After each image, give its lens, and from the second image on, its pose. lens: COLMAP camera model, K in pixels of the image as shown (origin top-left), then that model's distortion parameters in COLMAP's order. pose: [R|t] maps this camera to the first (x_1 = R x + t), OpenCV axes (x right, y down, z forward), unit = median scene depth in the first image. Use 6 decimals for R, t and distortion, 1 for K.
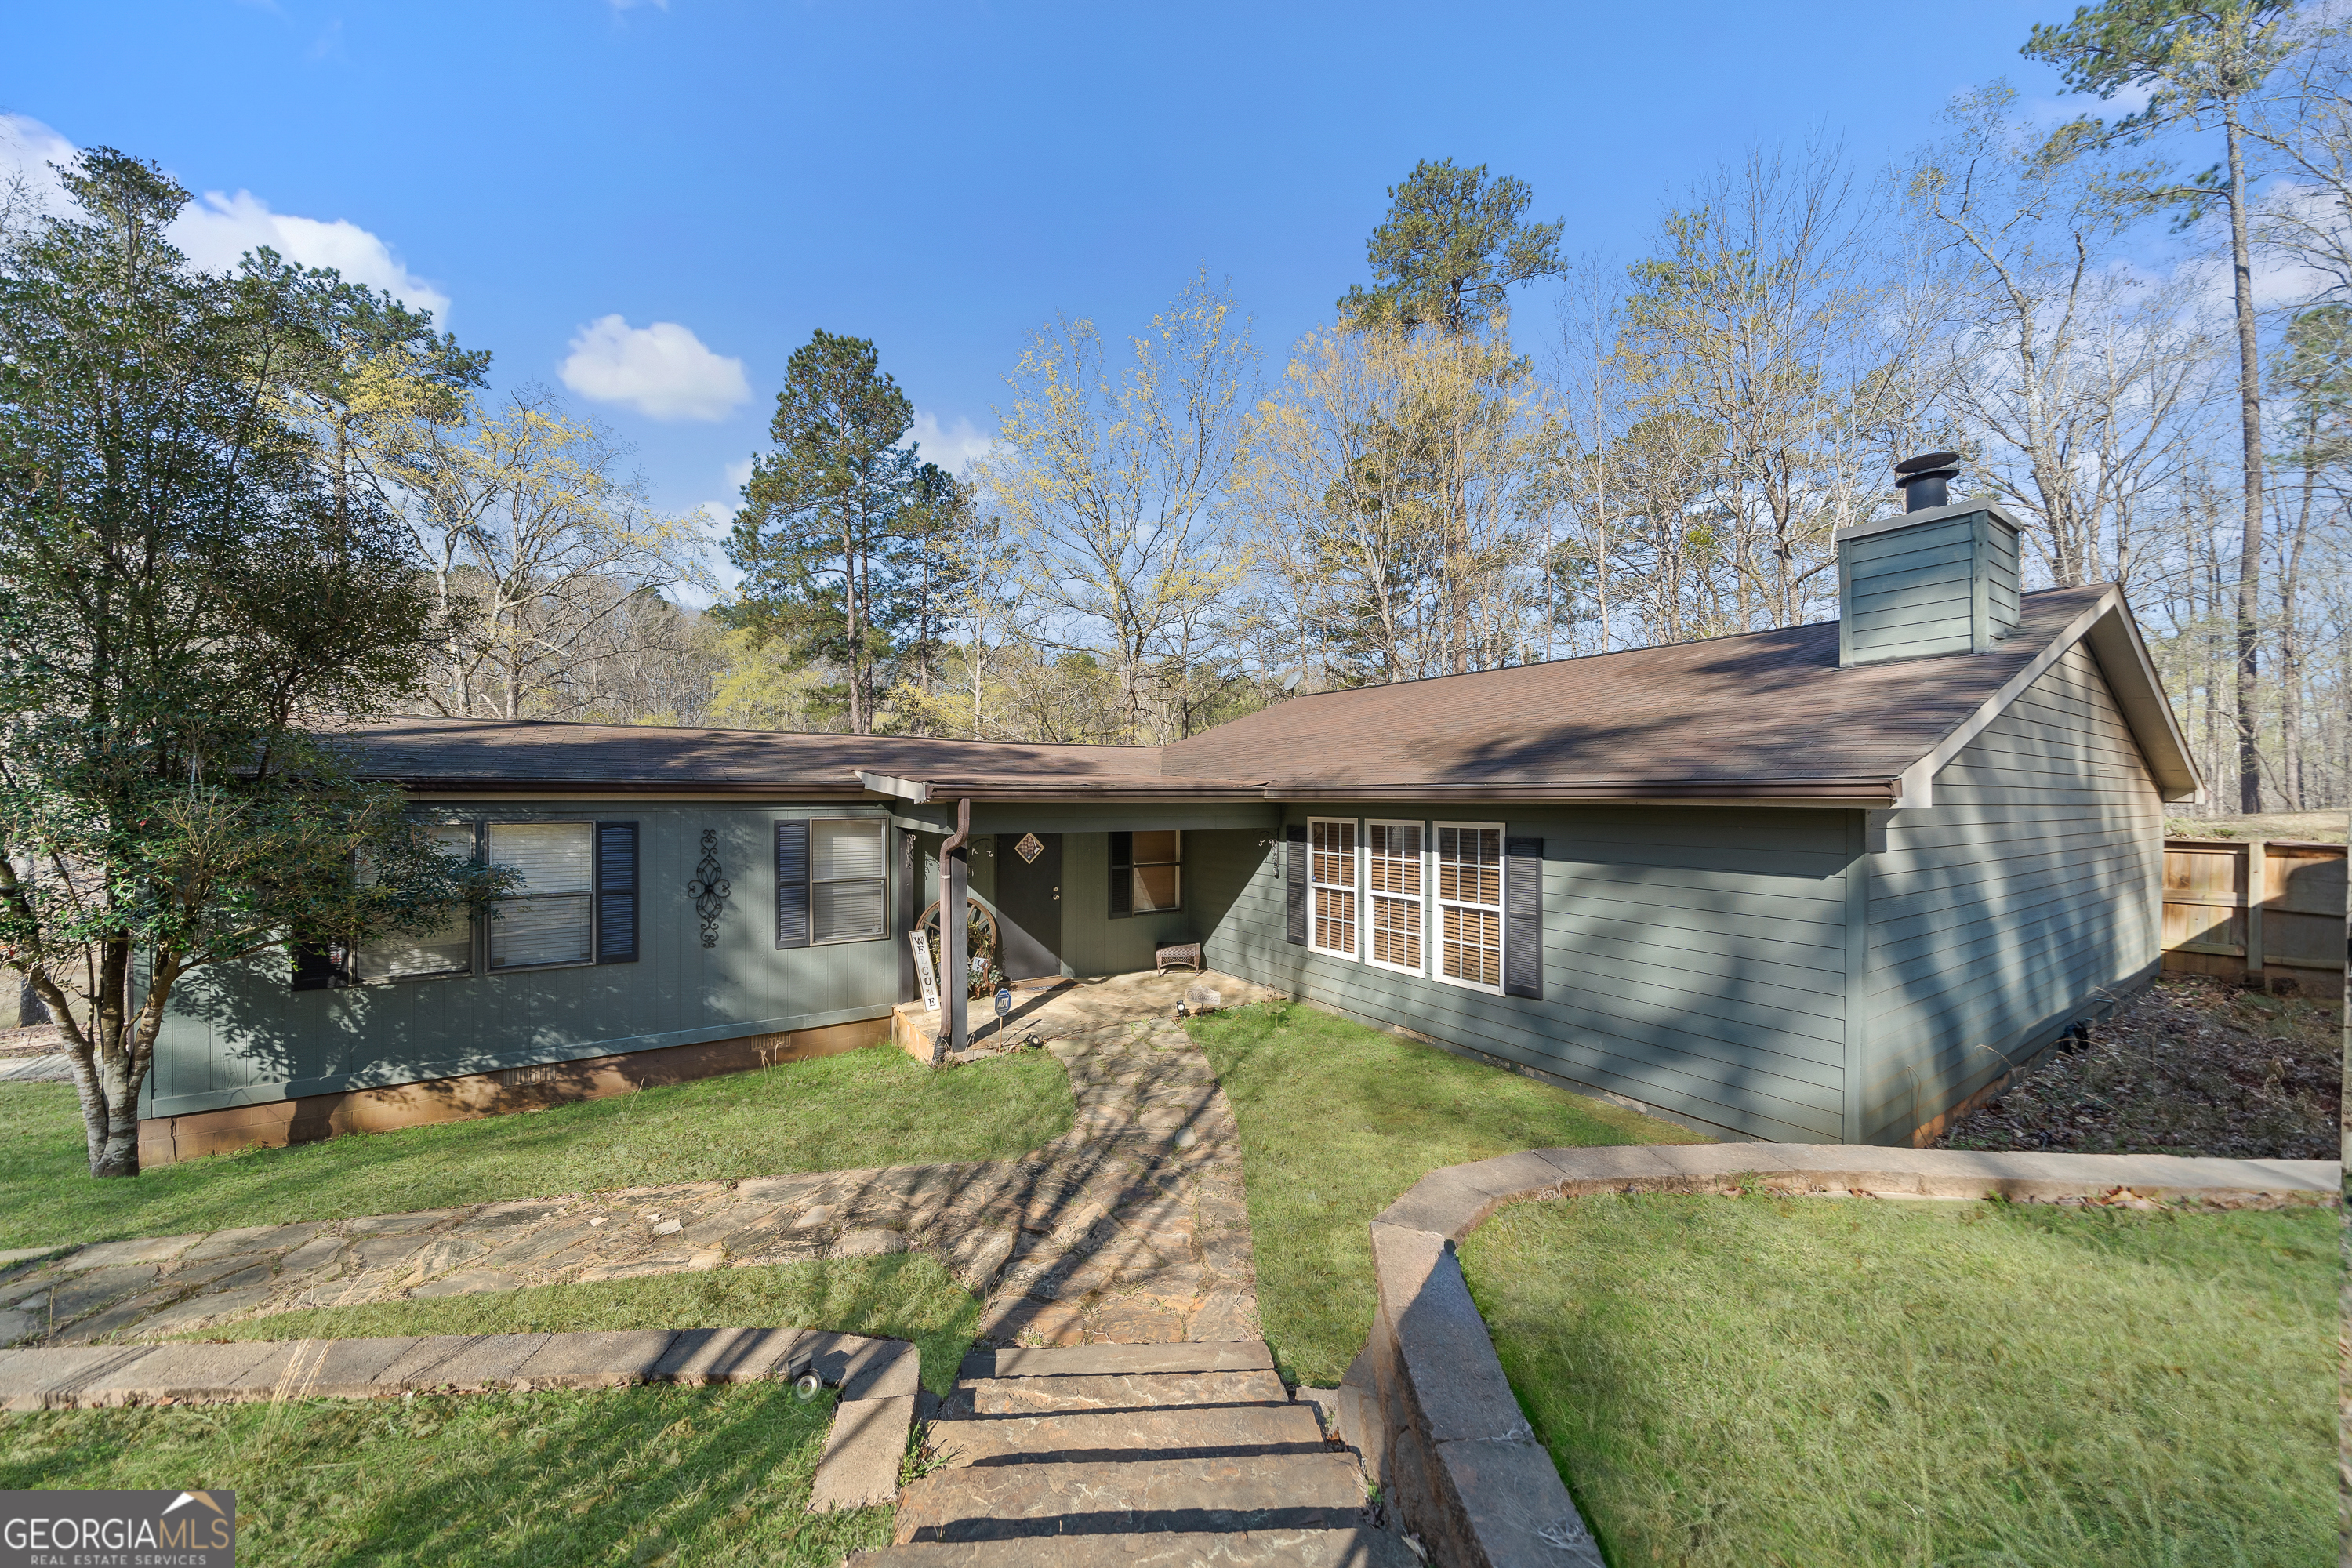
lens RADIAL K [[824.0, 0, 1178.6], [0, 824.0, 805.4], [0, 0, 1]] dist [-0.003738, -0.000412]
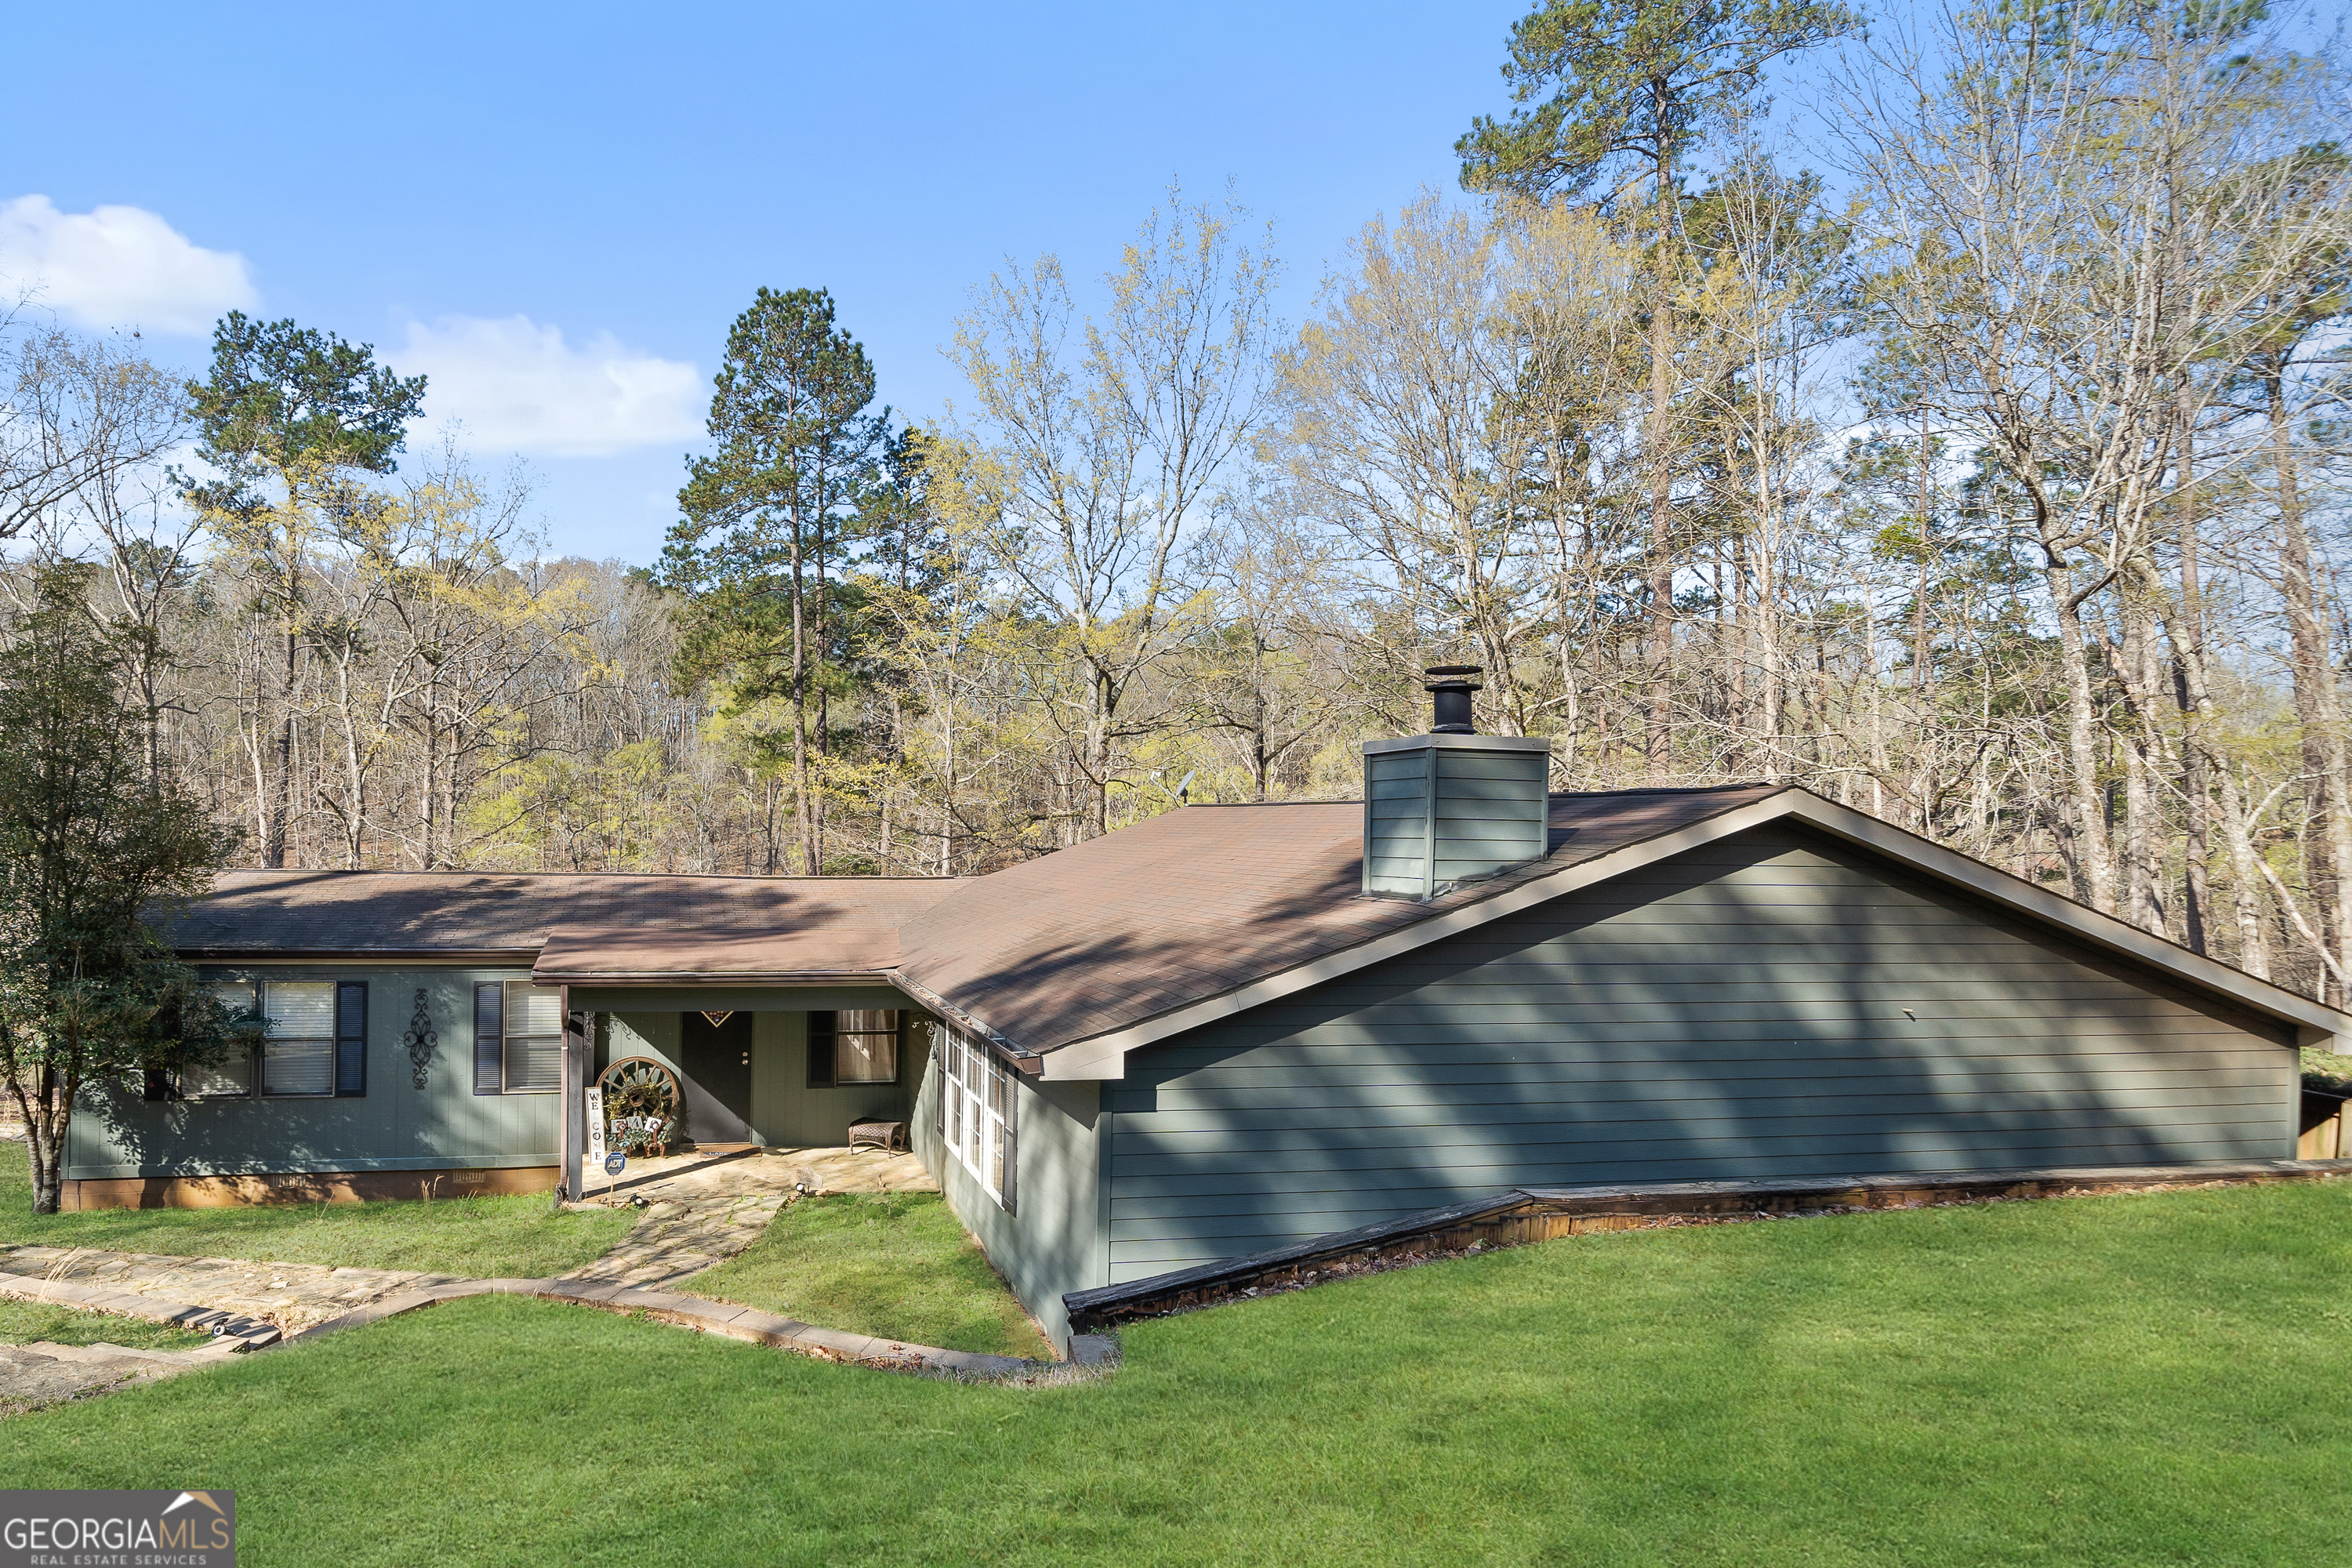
lens RADIAL K [[1649.0, 0, 1168.1], [0, 1649.0, 770.7], [0, 0, 1]] dist [-0.009069, 0.006012]
pose [[0.927130, 0.017550, -0.374330, 1.342667], [-0.019417, 0.999811, -0.001216, -0.312121], [0.374238, 0.008396, 0.927295, -0.810302]]
